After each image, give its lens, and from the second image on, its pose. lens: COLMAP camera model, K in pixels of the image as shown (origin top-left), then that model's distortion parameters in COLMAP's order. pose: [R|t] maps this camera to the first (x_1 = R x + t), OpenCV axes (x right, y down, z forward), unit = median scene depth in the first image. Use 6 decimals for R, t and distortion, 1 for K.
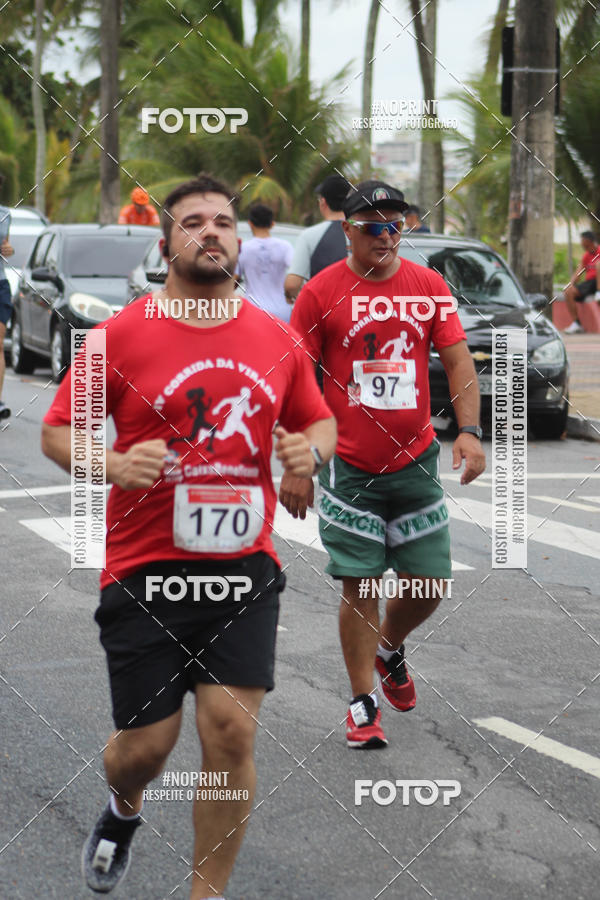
lens RADIAL K [[5183.2, 0, 300.0], [0, 5183.2, 450.0], [0, 0, 1]] dist [0.447321, 10.439588]
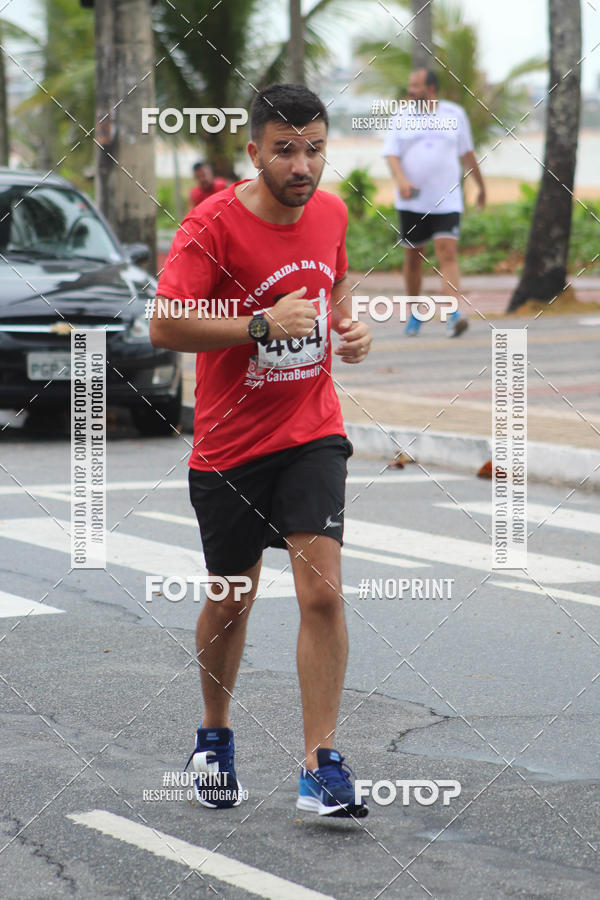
lens RADIAL K [[5058.0, 0, 300.0], [0, 5058.0, 450.0], [0, 0, 1]] dist [0.385378, 5.443764]
pose [[0.996506, -0.031370, 0.077411, 0.011582], [0.030737, 0.999484, 0.009351, -0.006374], [-0.077664, -0.006939, 0.996955, 0.266220]]
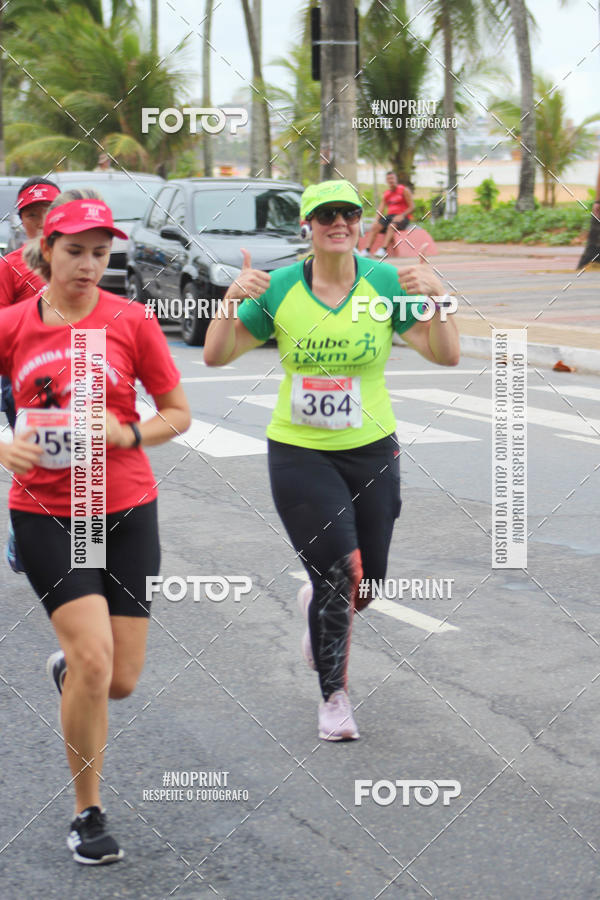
lens RADIAL K [[6393.3, 0, 301.4], [0, 6393.3, 369.6], [0, 0, 1]] dist [0.904869, 35.713924]
pose [[0.998589, -0.022802, -0.047954, 0.106598], [0.022023, 0.999618, -0.016713, 0.028442], [0.048317, 0.015634, 0.998710, -0.496730]]
